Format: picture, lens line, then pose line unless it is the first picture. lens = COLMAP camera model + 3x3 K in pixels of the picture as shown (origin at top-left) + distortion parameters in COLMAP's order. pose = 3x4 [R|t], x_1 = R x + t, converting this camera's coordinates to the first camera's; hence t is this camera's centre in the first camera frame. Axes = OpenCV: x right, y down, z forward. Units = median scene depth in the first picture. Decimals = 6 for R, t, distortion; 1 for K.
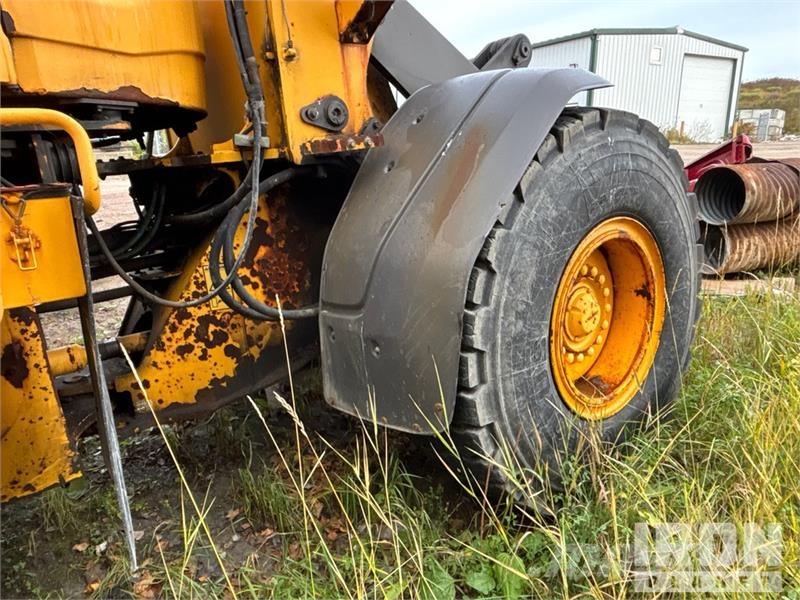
lens RADIAL K [[551.4, 0, 396.6], [0, 551.4, 300.8], [0, 0, 1]] dist [0.017876, -0.024197]
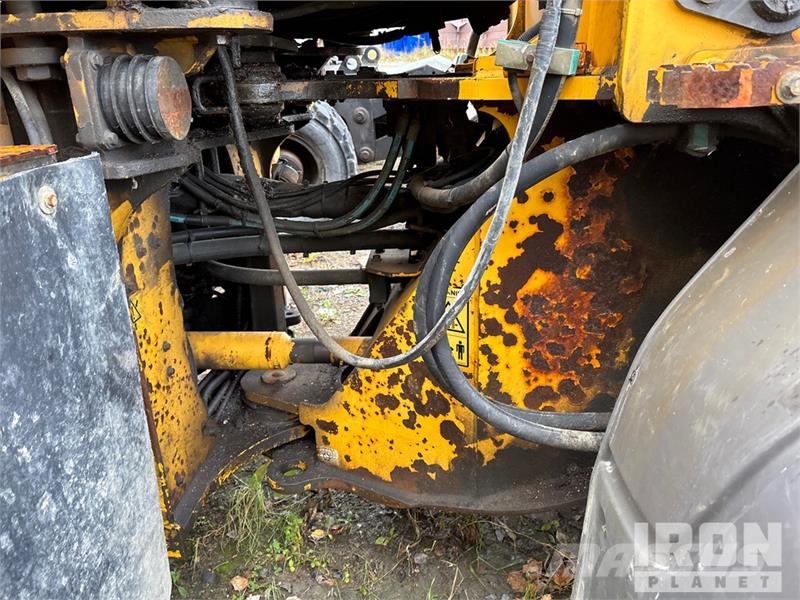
lens RADIAL K [[607.8, 0, 401.1], [0, 607.8, 304.2], [0, 0, 1]] dist [0.057101, -0.069642]
pose [[0.760513, 0.287129, -0.582389, -0.008133], [-0.194912, 0.956503, 0.217049, -0.164982], [0.619379, -0.051554, 0.783398, 0.484640]]
